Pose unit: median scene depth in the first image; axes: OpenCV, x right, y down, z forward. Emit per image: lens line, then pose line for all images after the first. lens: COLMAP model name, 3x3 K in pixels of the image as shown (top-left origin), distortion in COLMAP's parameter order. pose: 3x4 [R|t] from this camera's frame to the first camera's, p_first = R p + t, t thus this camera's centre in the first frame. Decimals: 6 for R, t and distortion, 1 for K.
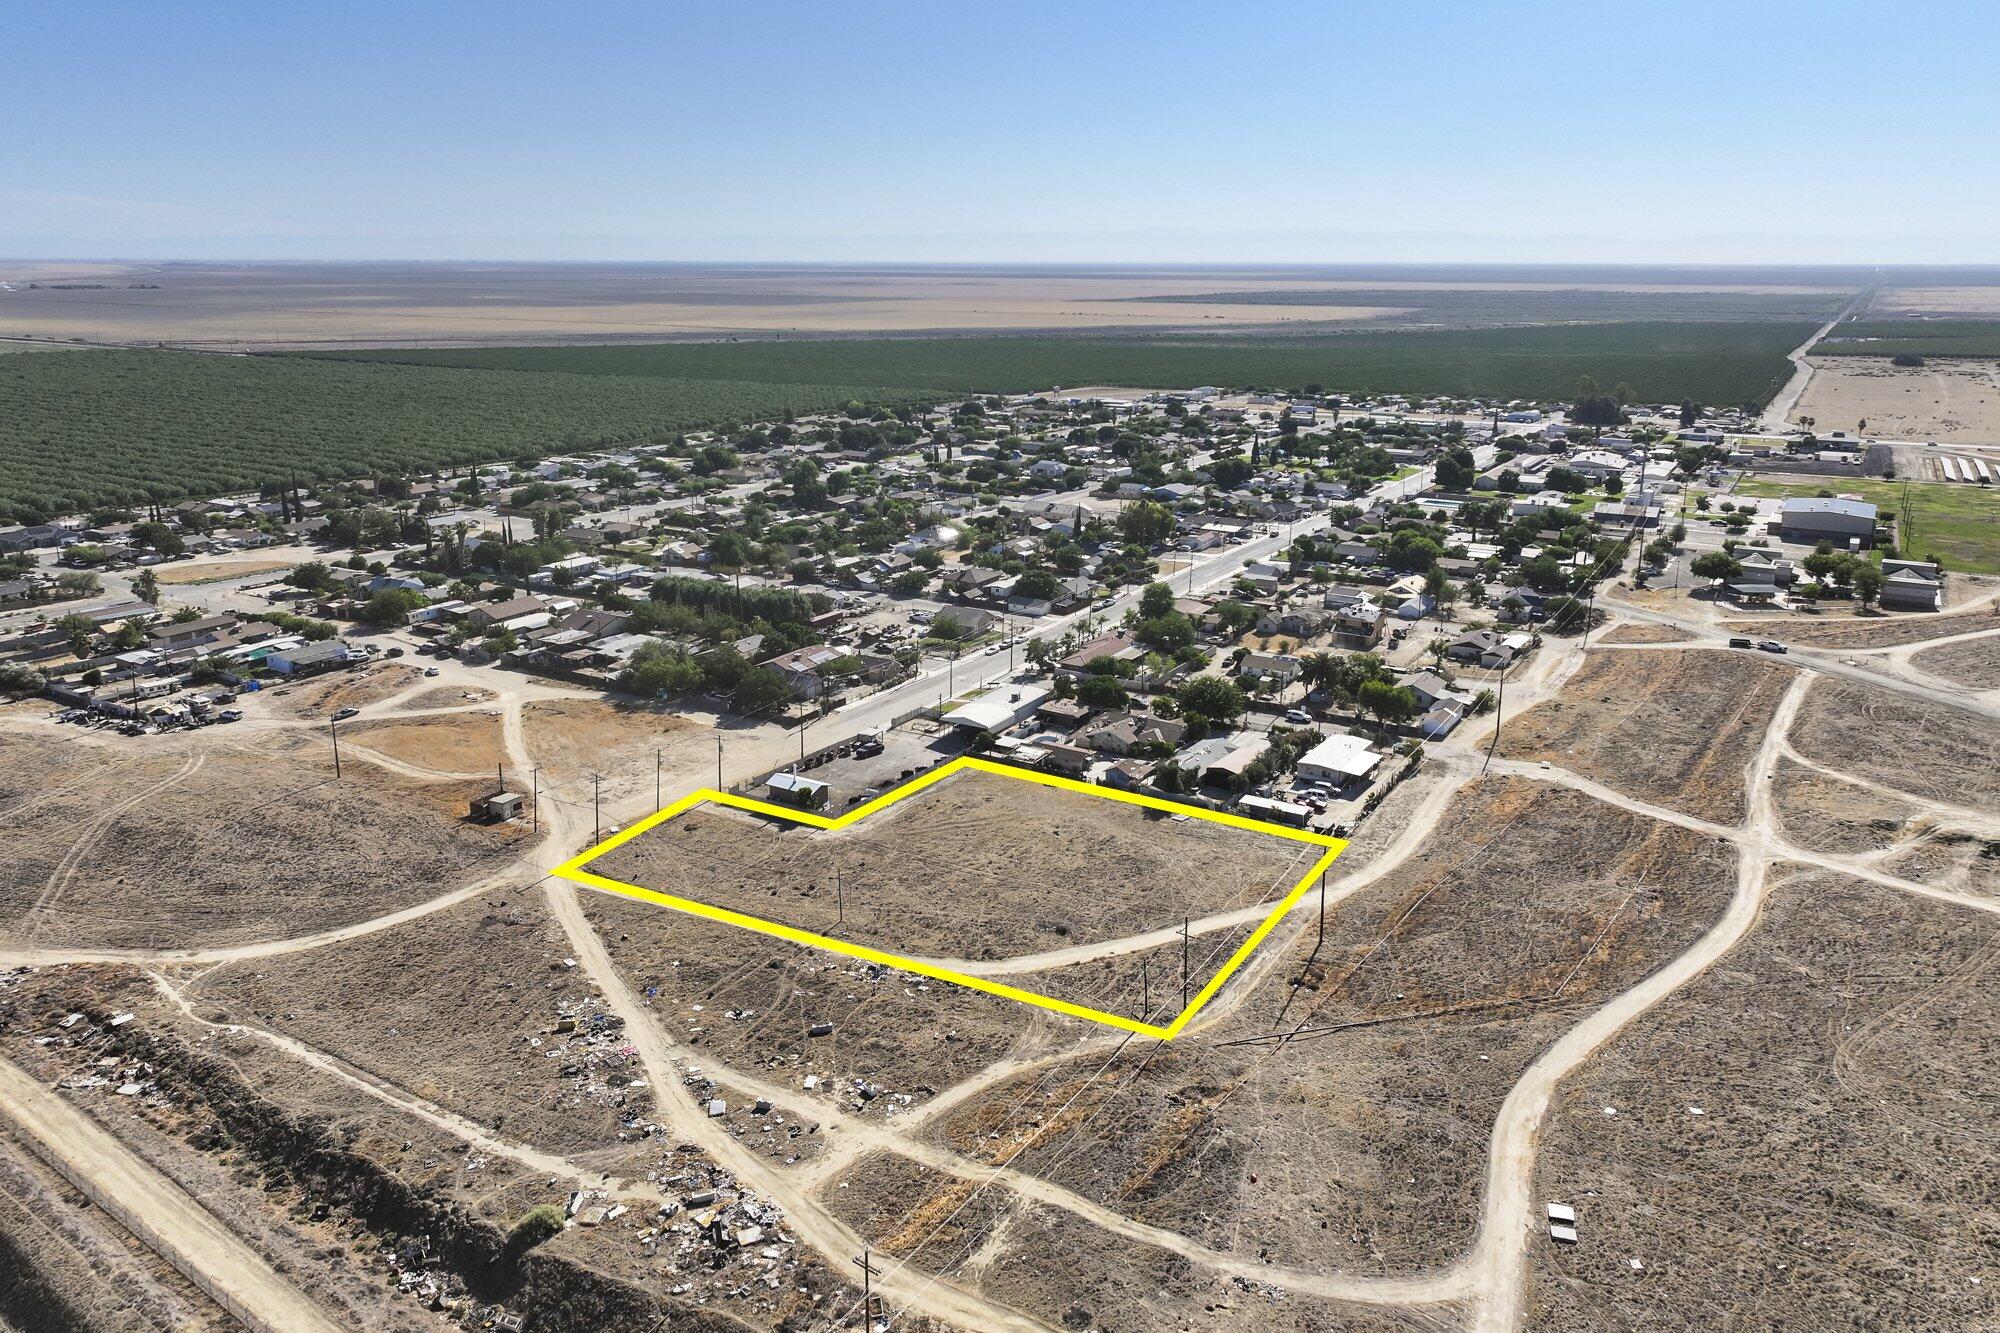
lens RADIAL K [[1429.2, 0, 986.8], [0, 1429.2, 666.4], [0, 0, 1]] dist [0.007710, 0.000527]
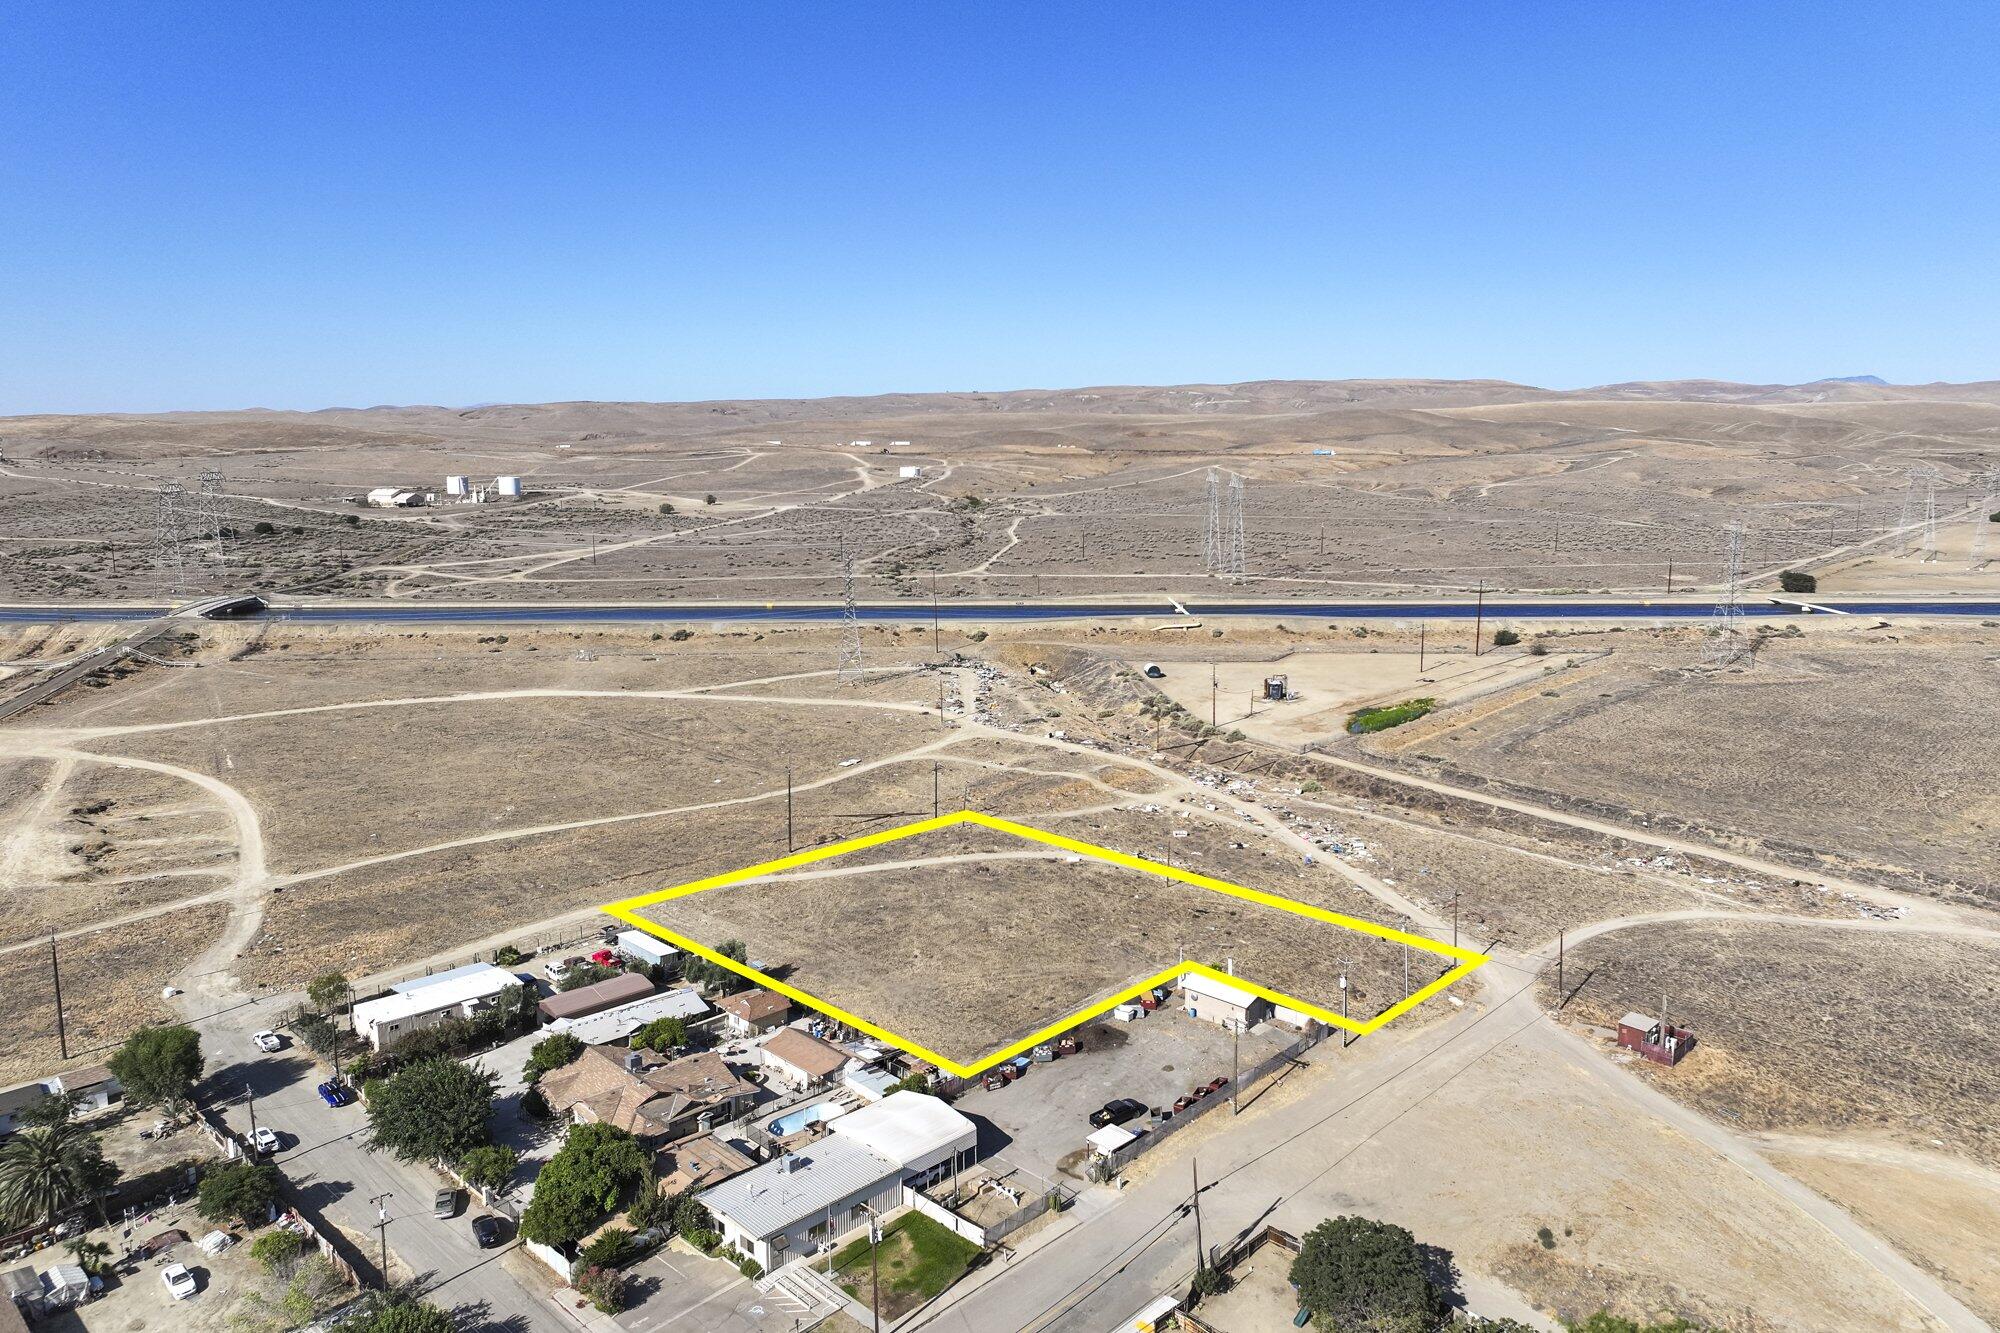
lens RADIAL K [[1429.2, 0, 986.8], [0, 1429.2, 666.4], [0, 0, 1]] dist [0.007710, 0.000527]
pose [[-0.975577, -0.037472, 0.216436, -0.203964], [0.058497, 0.905437, 0.420430, -0.475492], [-0.211724, 0.422823, -0.881132, 1.979966]]
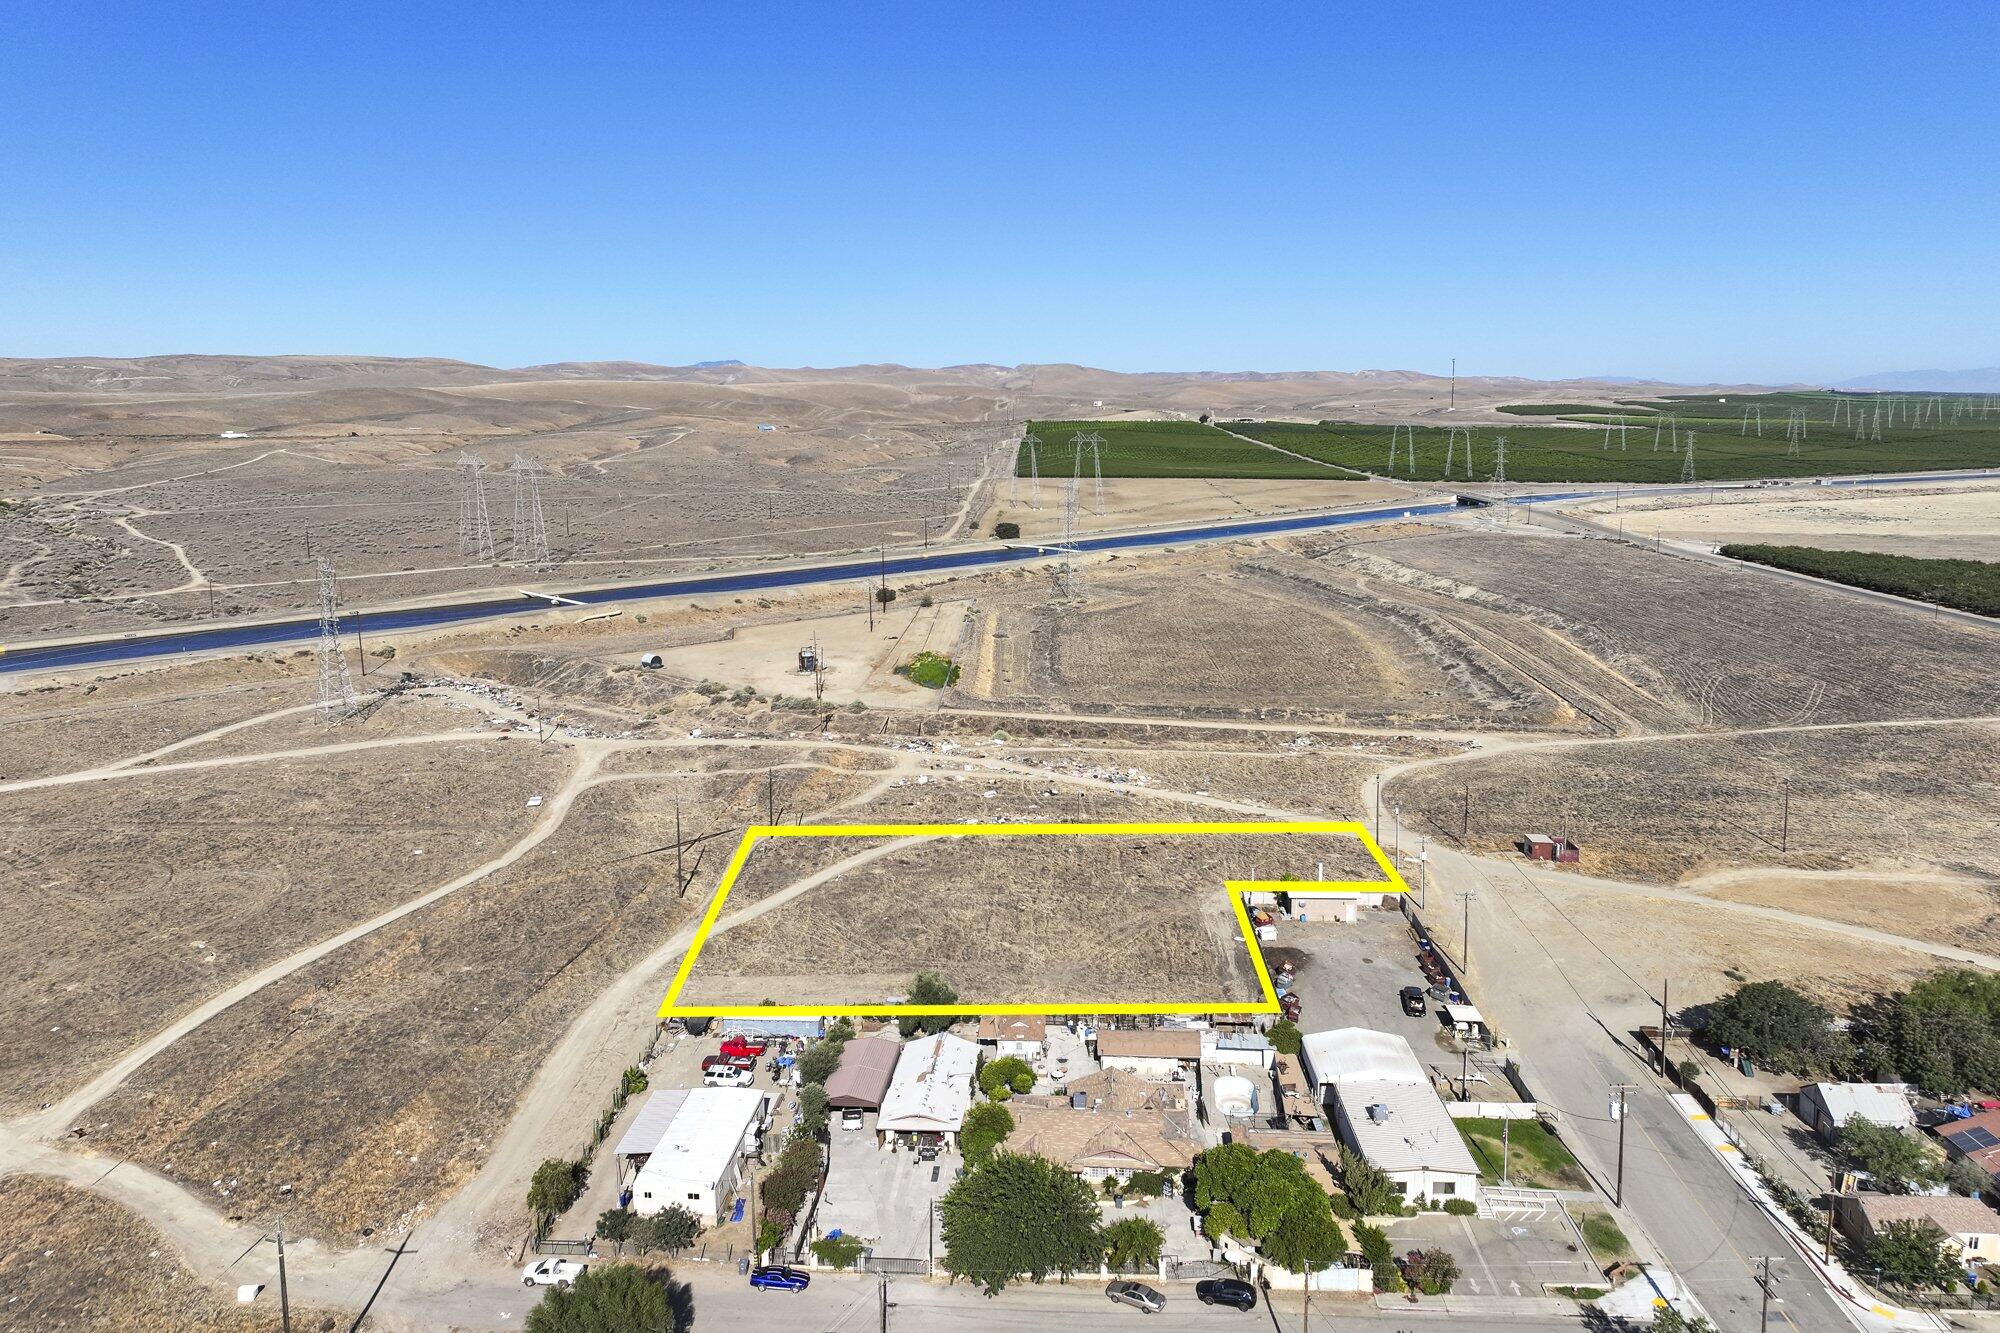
lens RADIAL K [[1429.2, 0, 986.8], [0, 1429.2, 666.4], [0, 0, 1]] dist [0.007710, 0.000527]
pose [[-0.869316, 0.094664, -0.485107, 0.522164], [-0.128326, 0.904600, 0.406486, -0.438903], [0.477307, 0.415616, -0.774236, 1.858180]]
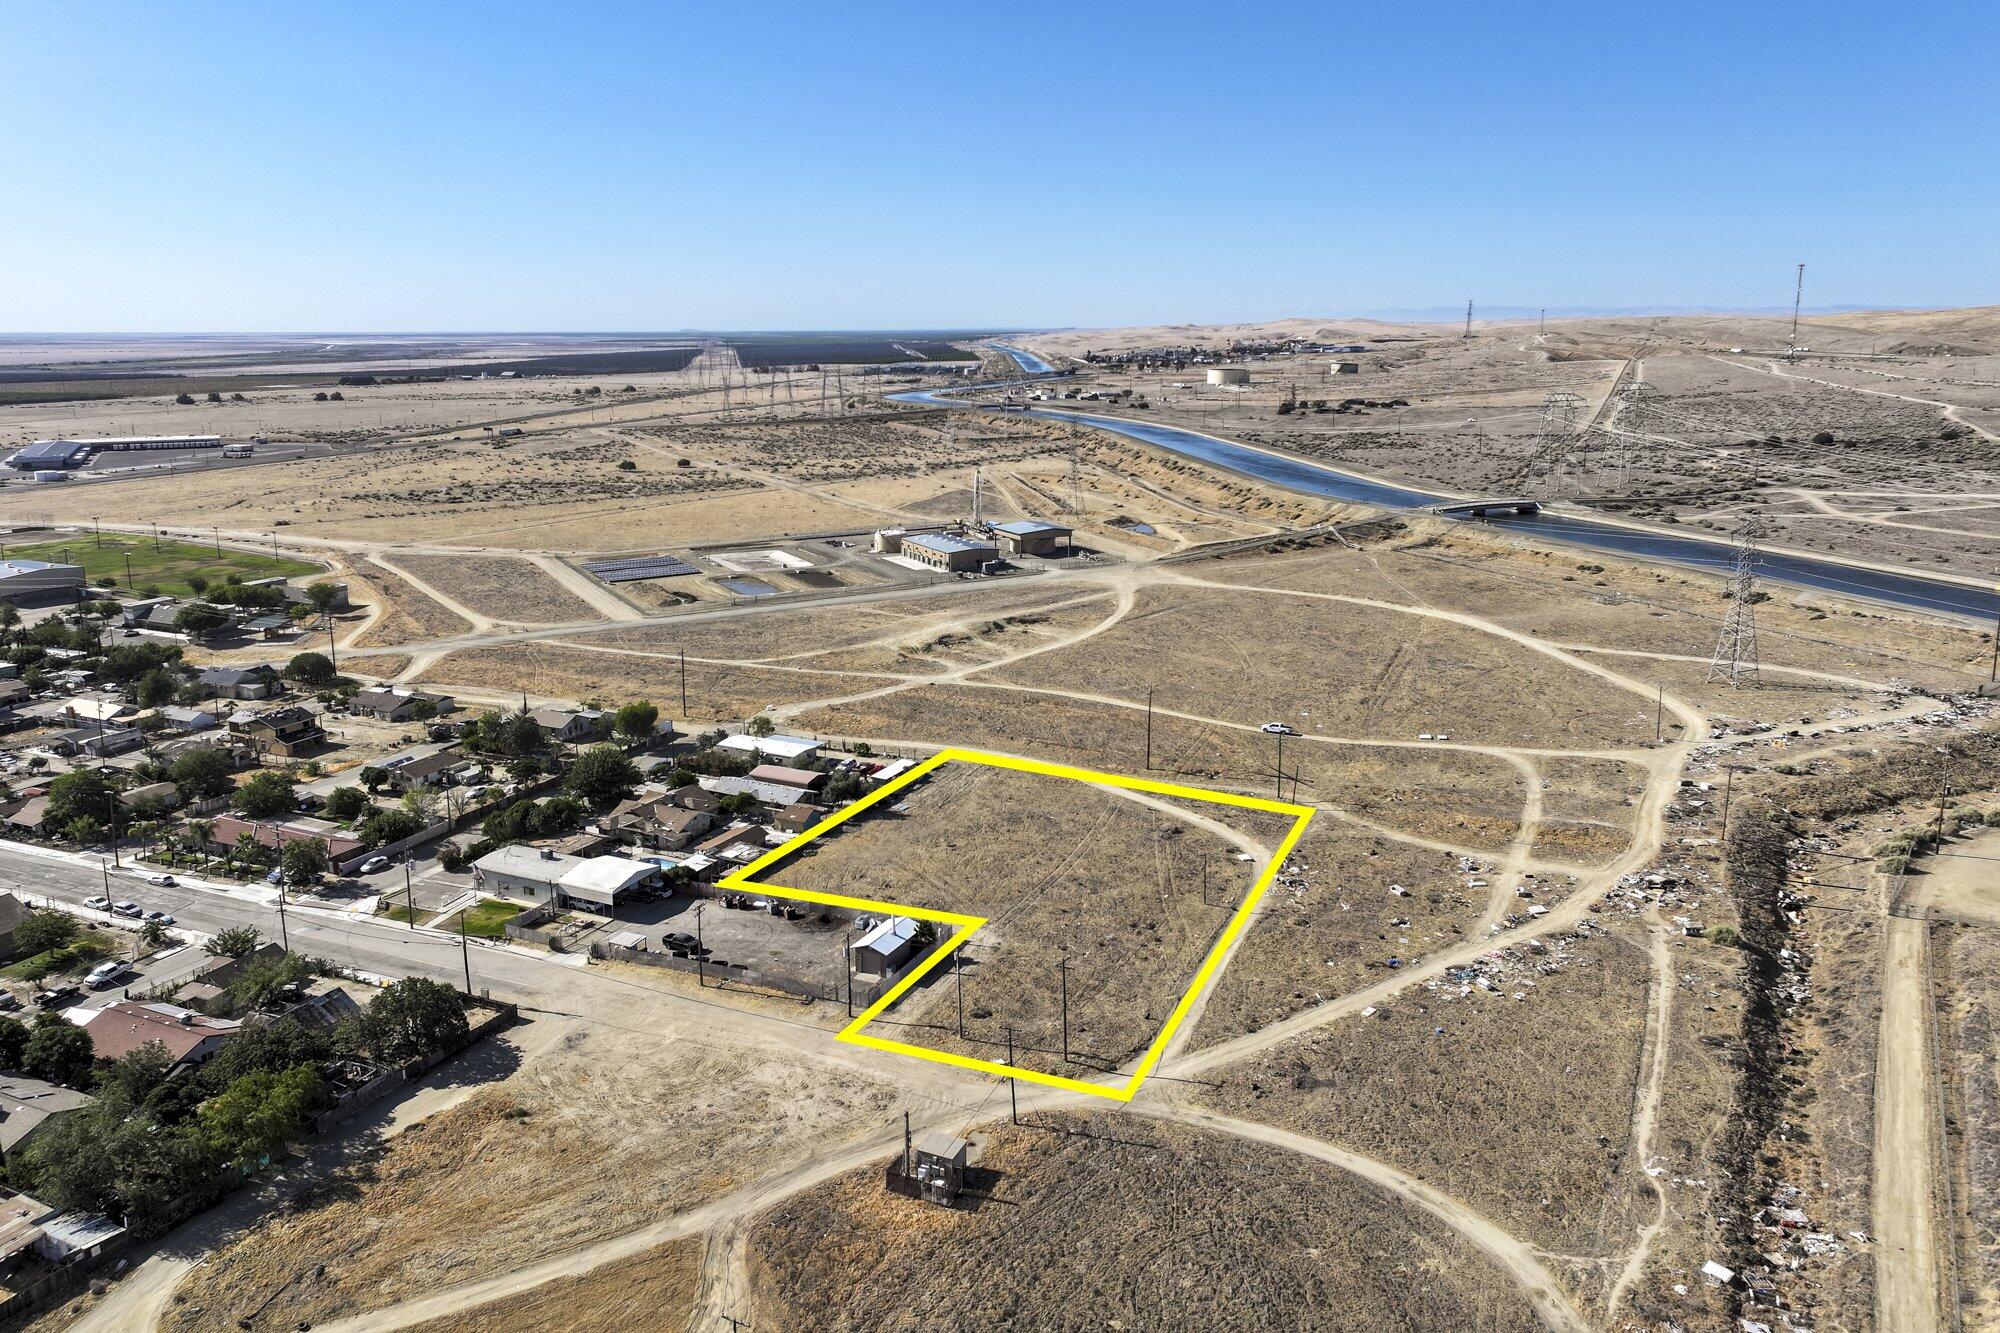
lens RADIAL K [[1429.2, 0, 986.8], [0, 1429.2, 666.4], [0, 0, 1]] dist [0.007710, 0.000527]
pose [[-0.109501, -0.234921, 0.965827, -1.069804], [0.275512, 0.926425, 0.256573, -0.301958], [-0.955041, 0.294192, -0.036721, 1.151202]]
